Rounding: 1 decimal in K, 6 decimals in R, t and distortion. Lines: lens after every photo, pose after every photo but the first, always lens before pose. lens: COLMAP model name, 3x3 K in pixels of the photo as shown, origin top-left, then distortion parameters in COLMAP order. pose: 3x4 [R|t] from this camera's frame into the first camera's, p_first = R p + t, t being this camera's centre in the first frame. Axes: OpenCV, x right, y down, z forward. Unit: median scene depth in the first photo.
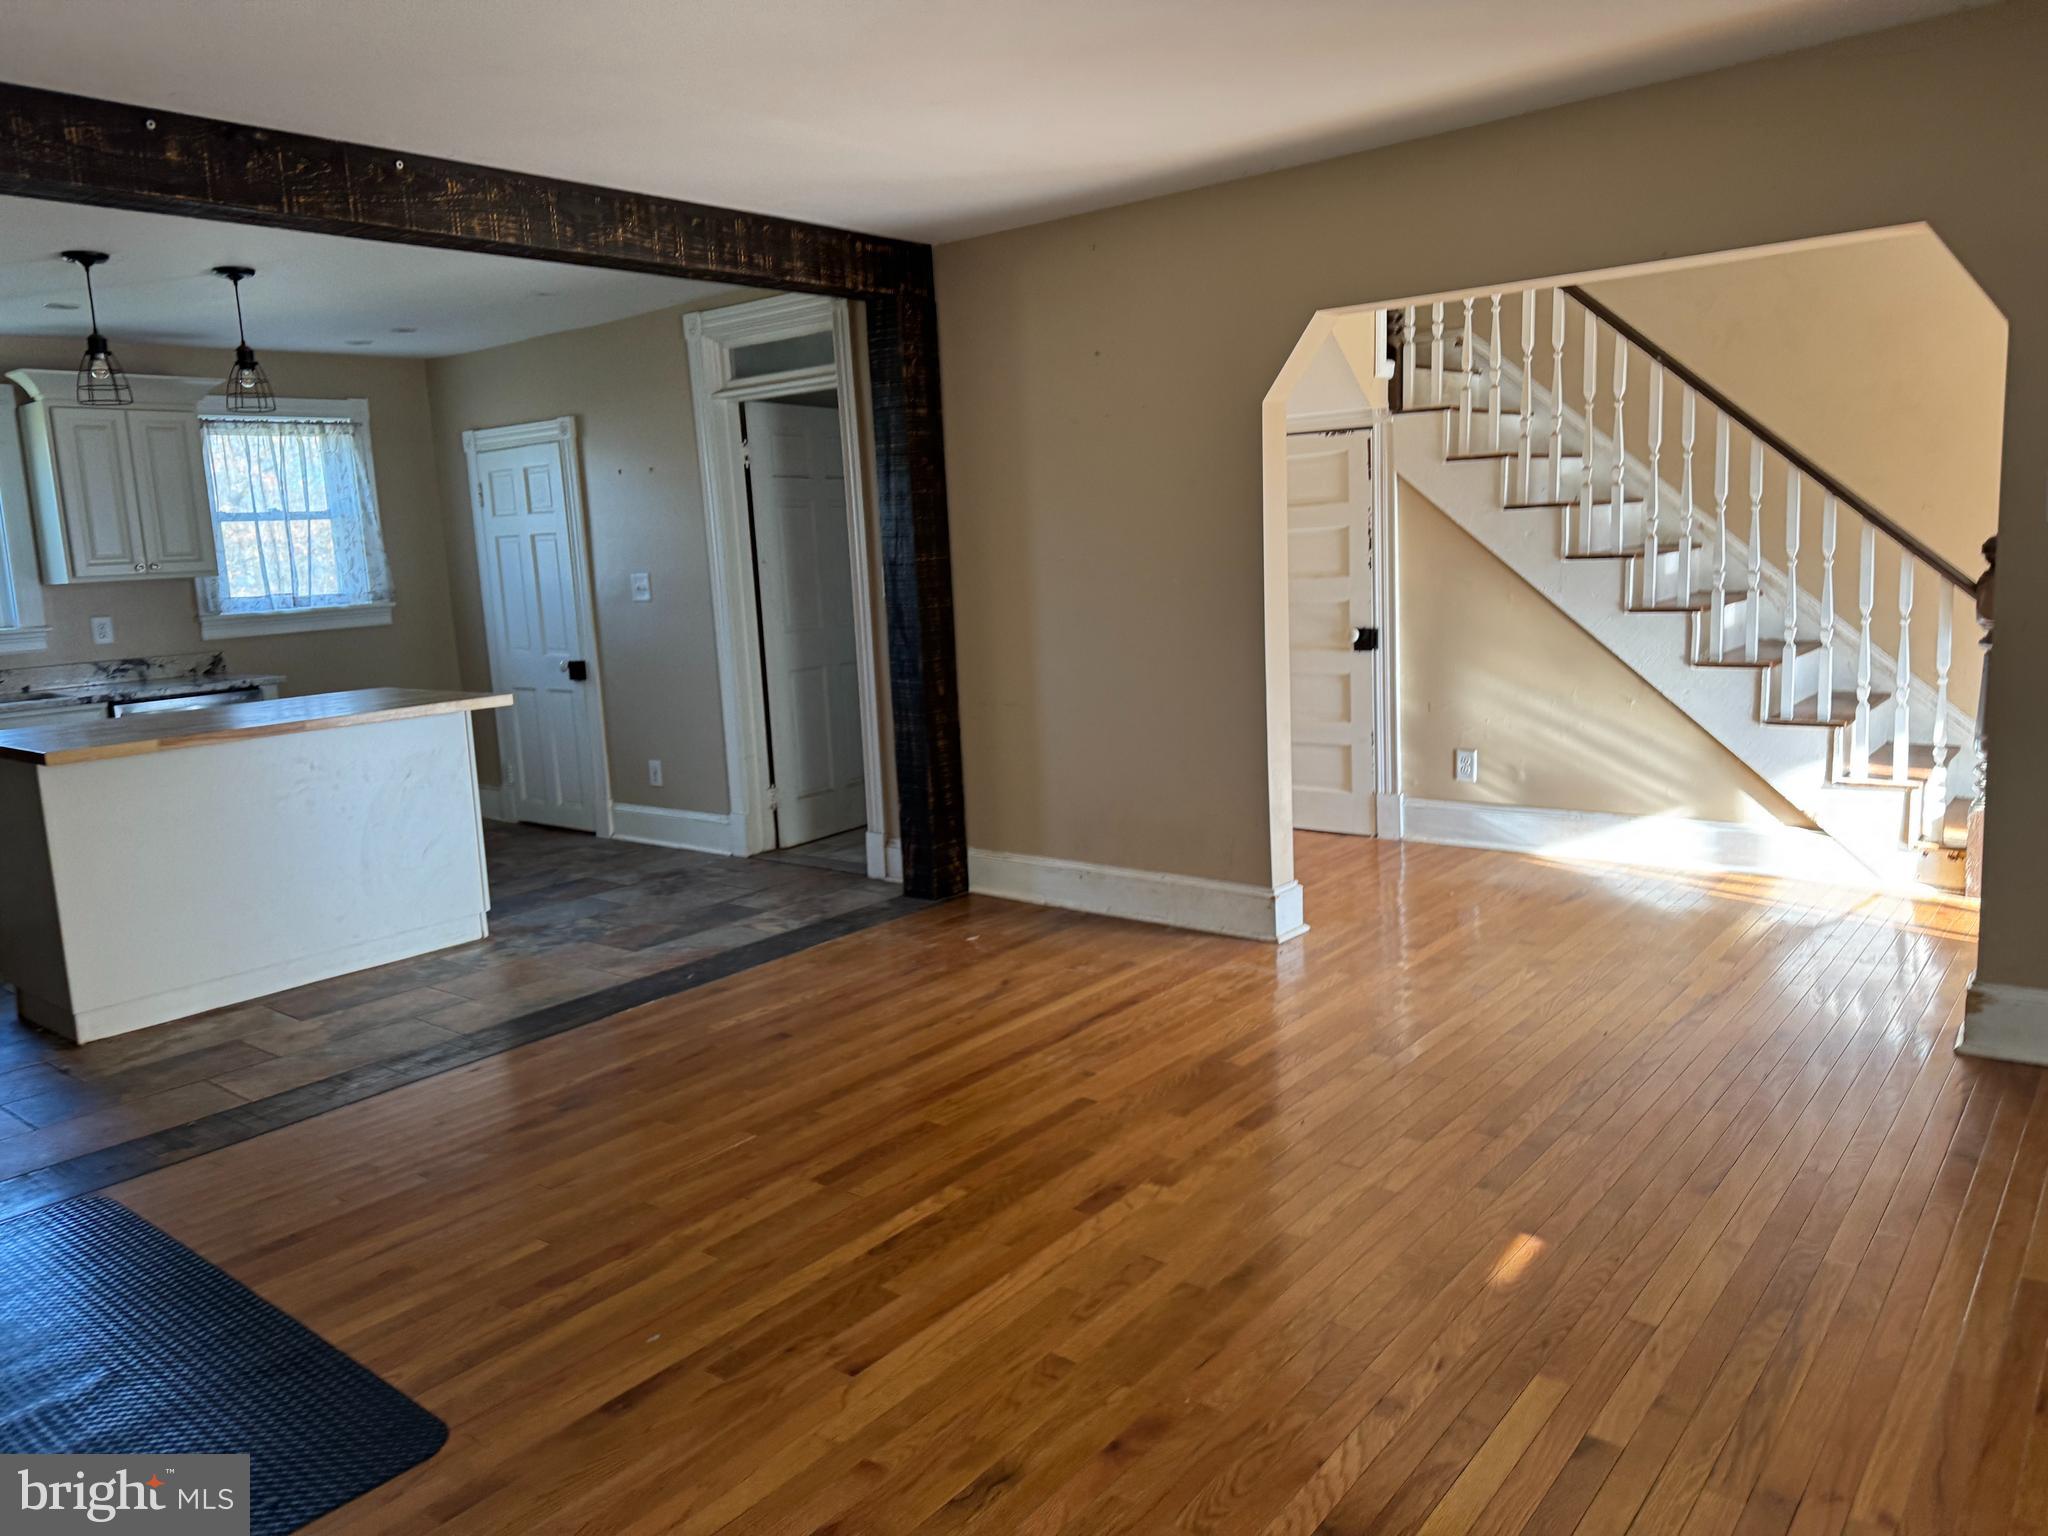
lens RADIAL K [[1446.3, 0, 1024.1], [0, 1446.3, 759.2], [0, 0, 1]] dist [0.007804, -0.030054]
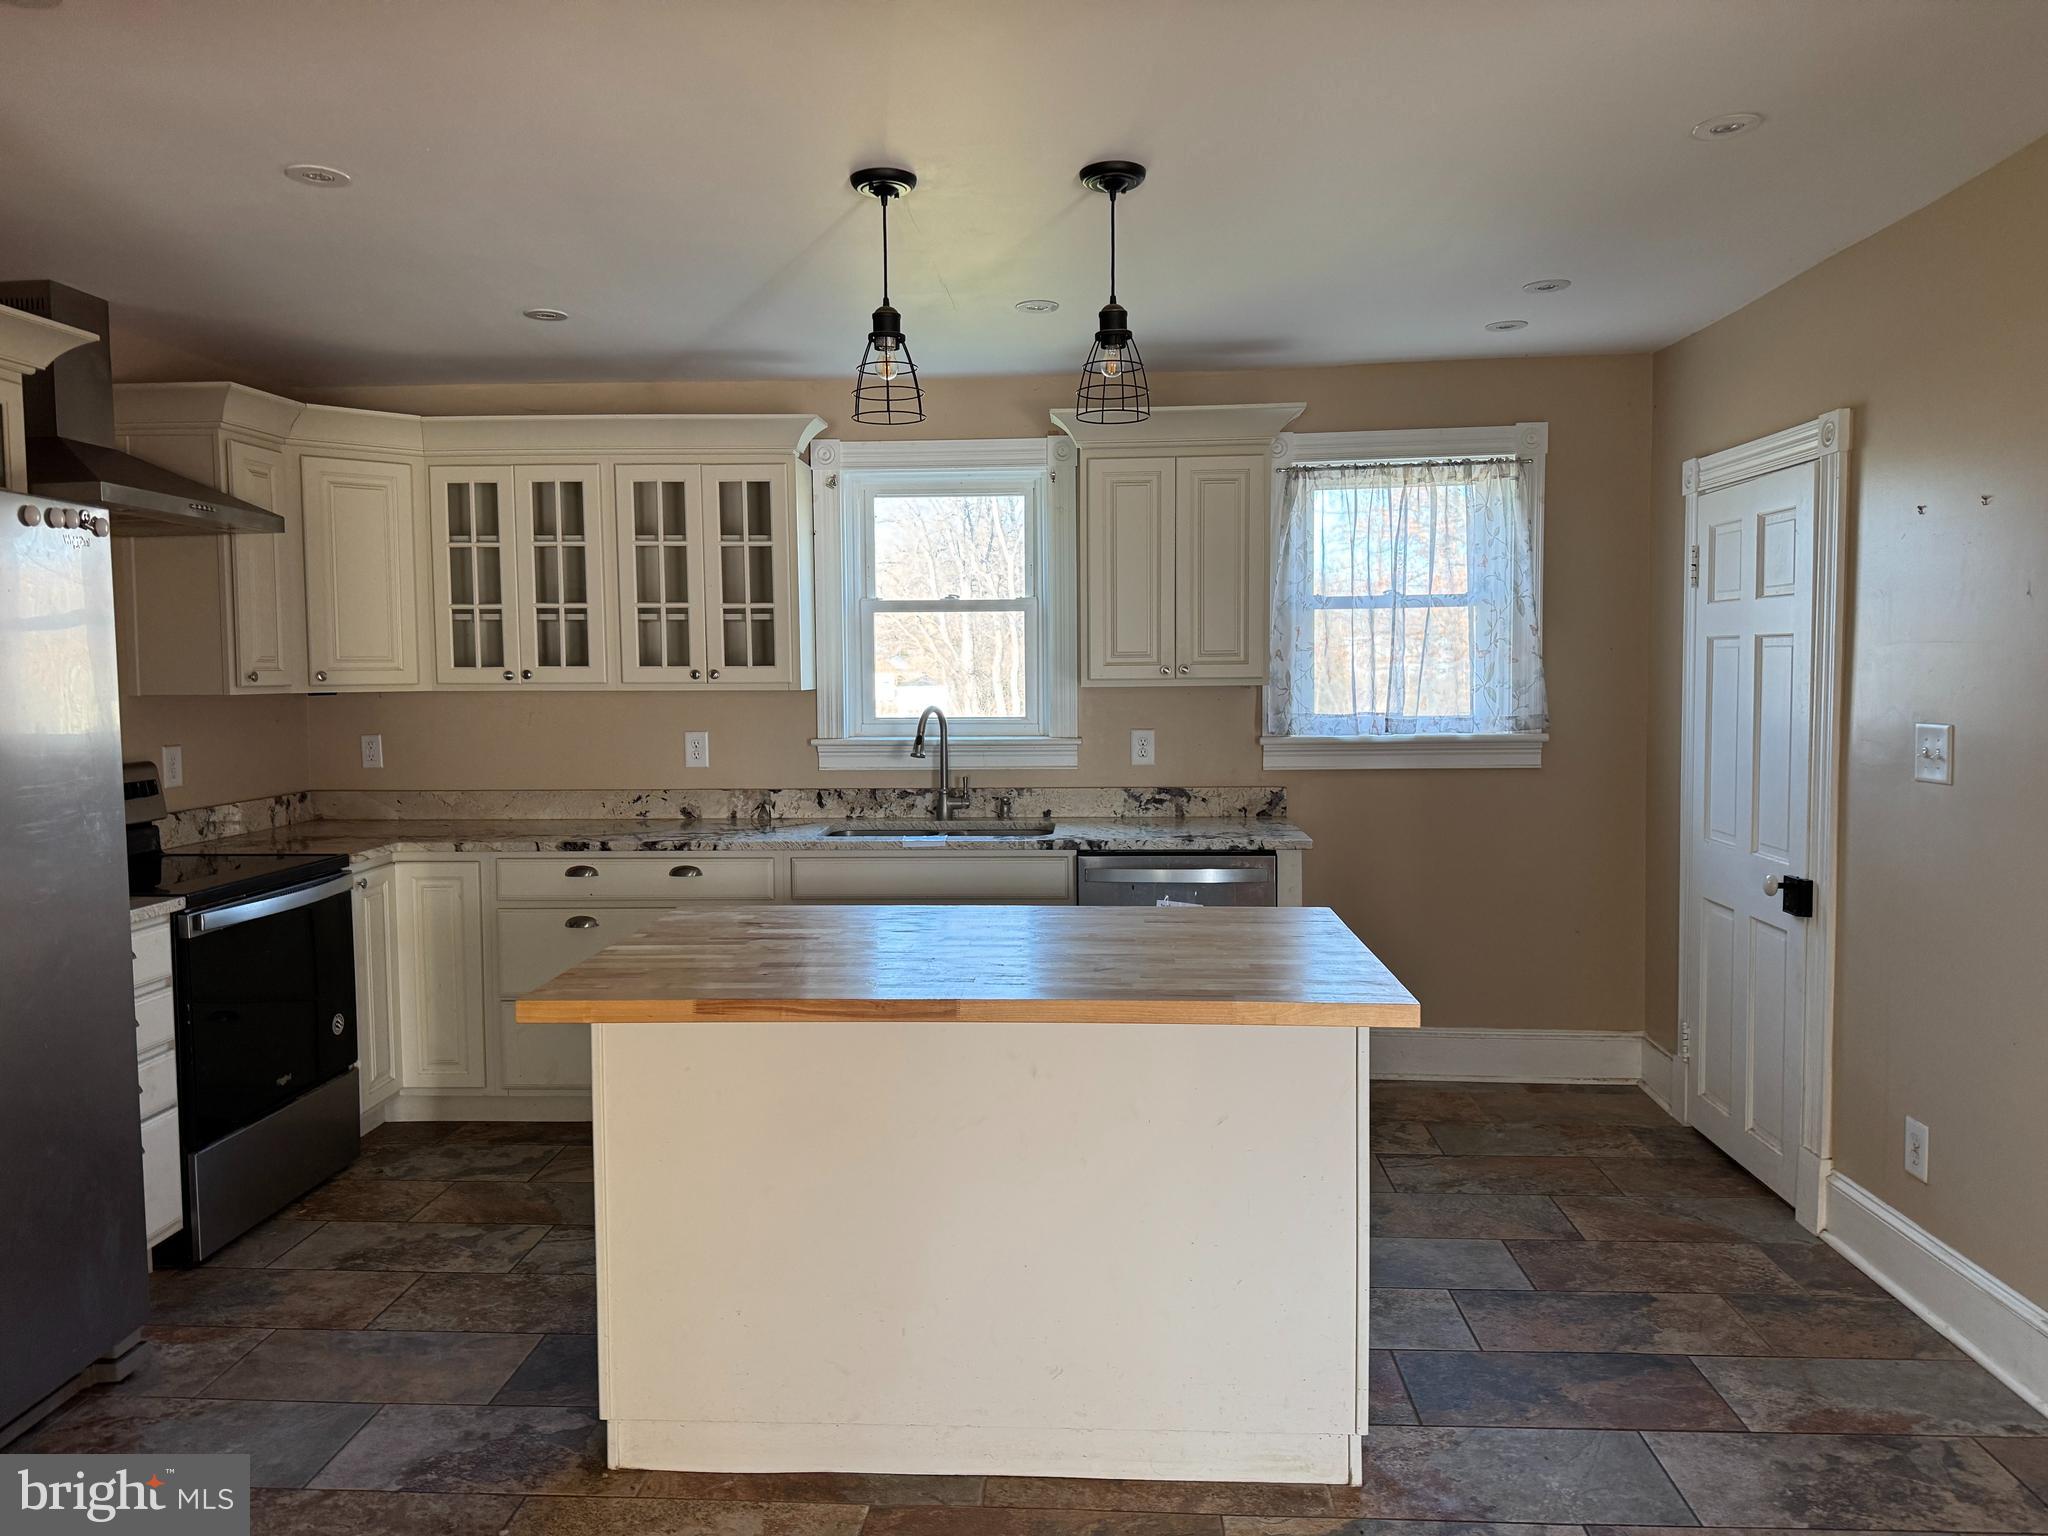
lens RADIAL K [[1430.2, 0, 1032.6], [0, 1430.2, 756.4], [0, 0, 1]] dist [0.112273, -0.189308]
pose [[0.595365, 0.089766, -0.798425, -0.061067], [-0.139909, 0.990140, 0.006994, -0.077450], [0.791180, 0.107543, 0.602053, 0.470358]]
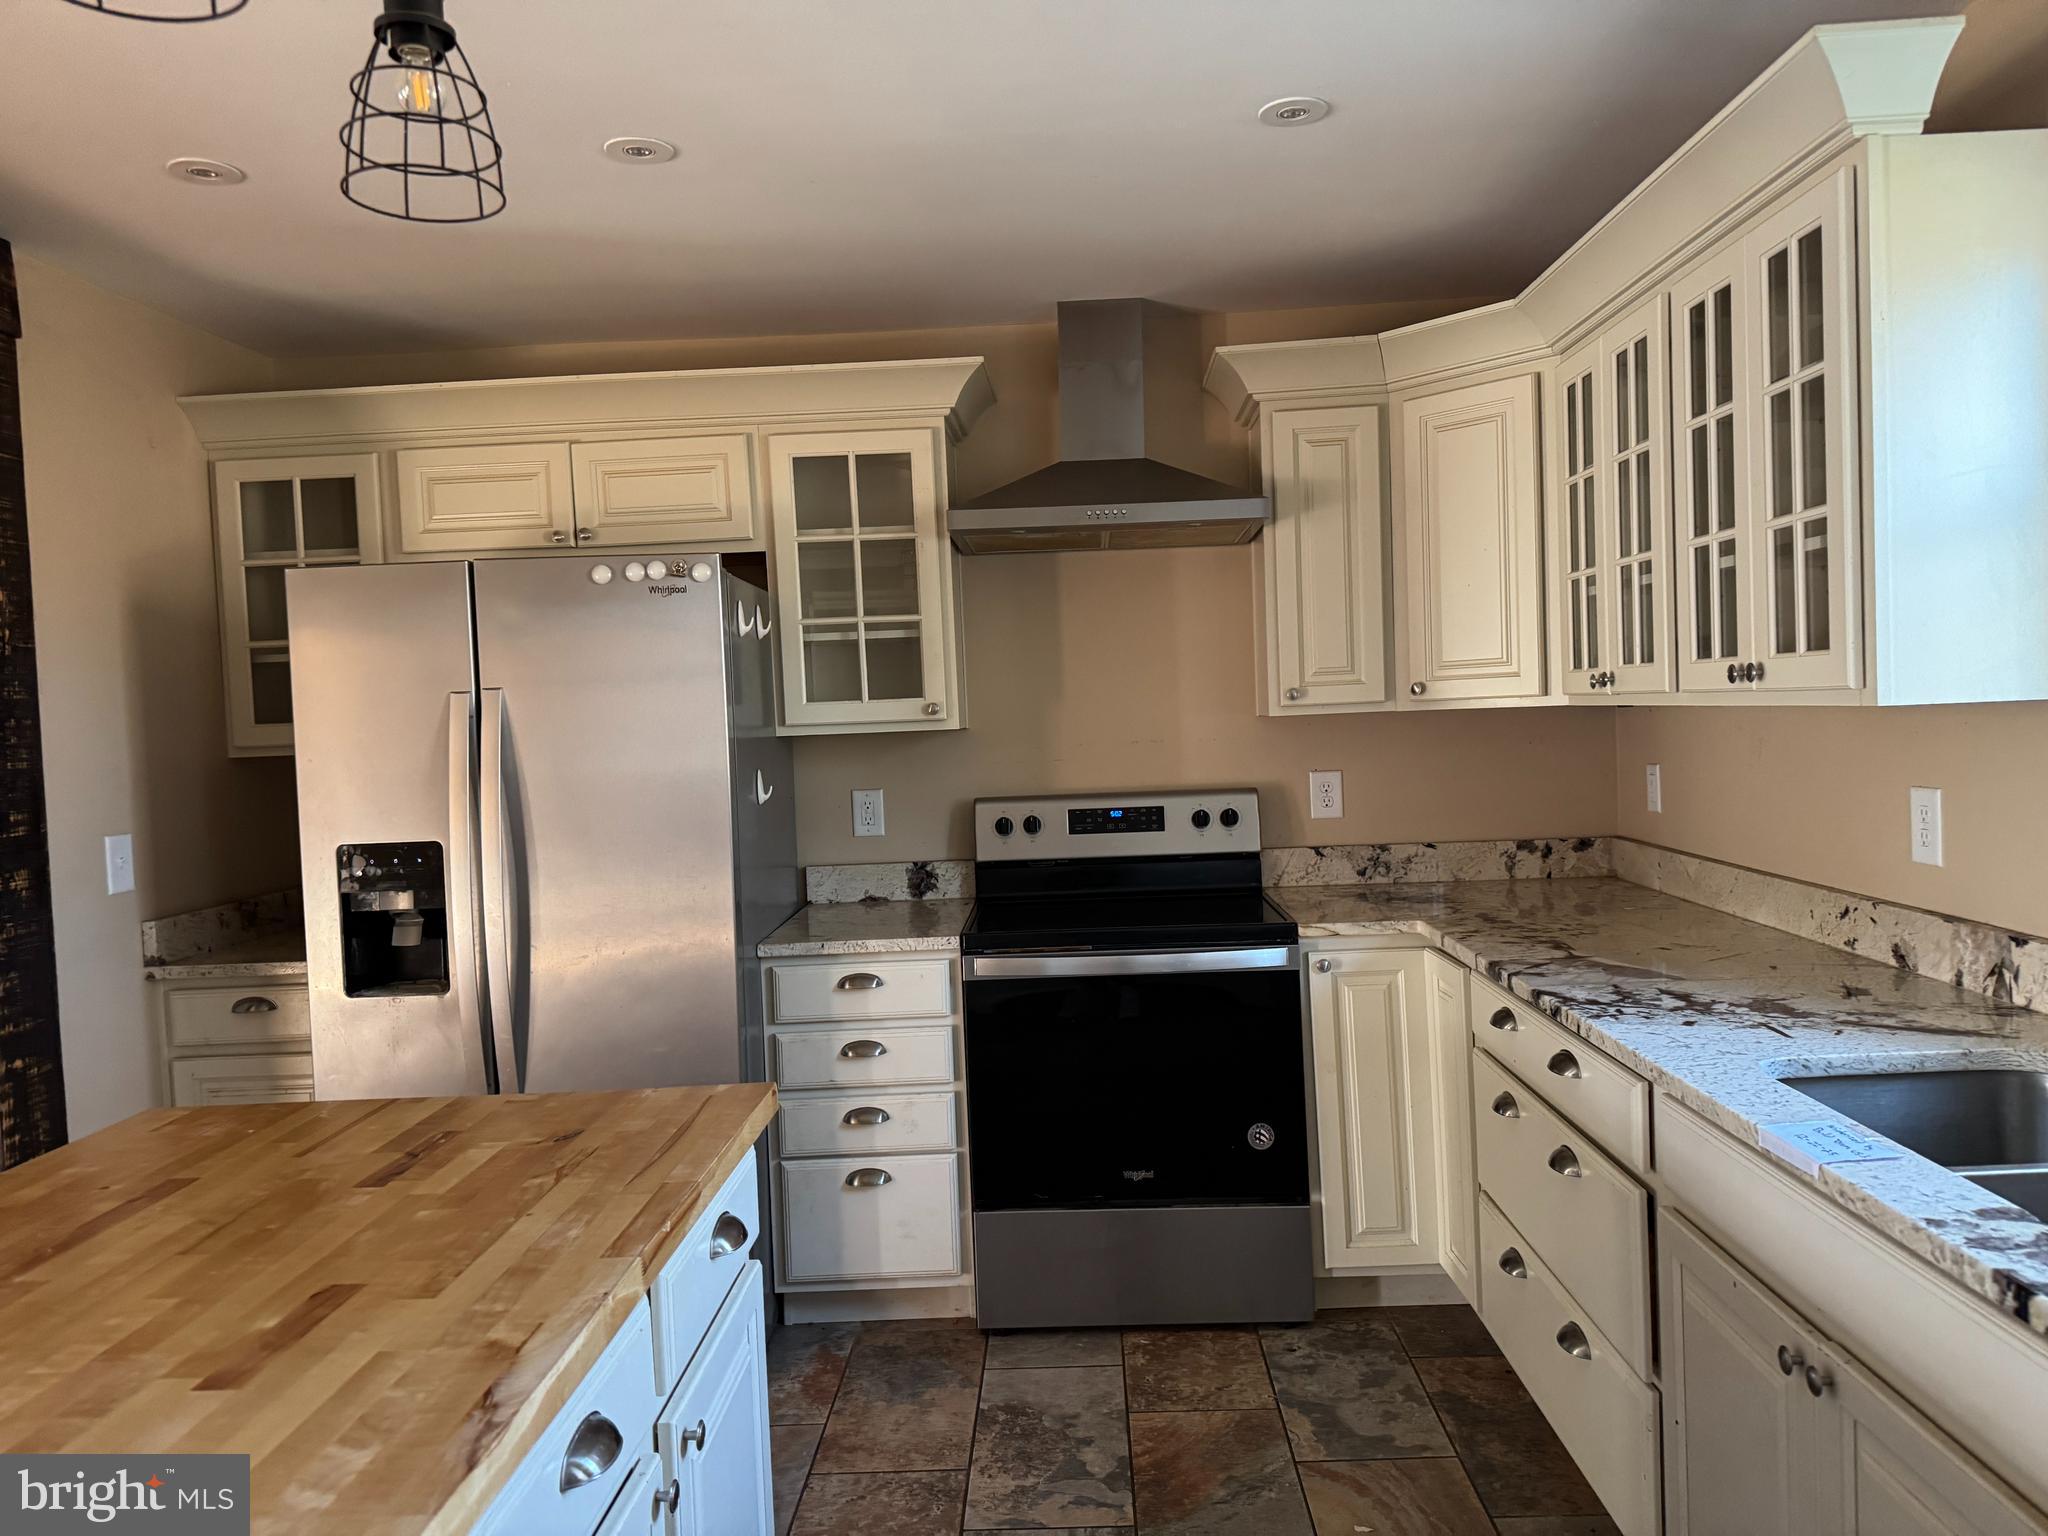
lens RADIAL K [[1440.8, 0, 1012.8], [0, 1440.8, 775.9], [0, 0, 1]] dist [0.104183, -0.123391]
pose [[-0.790635, 0.104472, -0.603309, -0.366011], [-0.016432, 0.981361, 0.191472, -0.127750], [0.612067, 0.161298, -0.774182, 0.915040]]
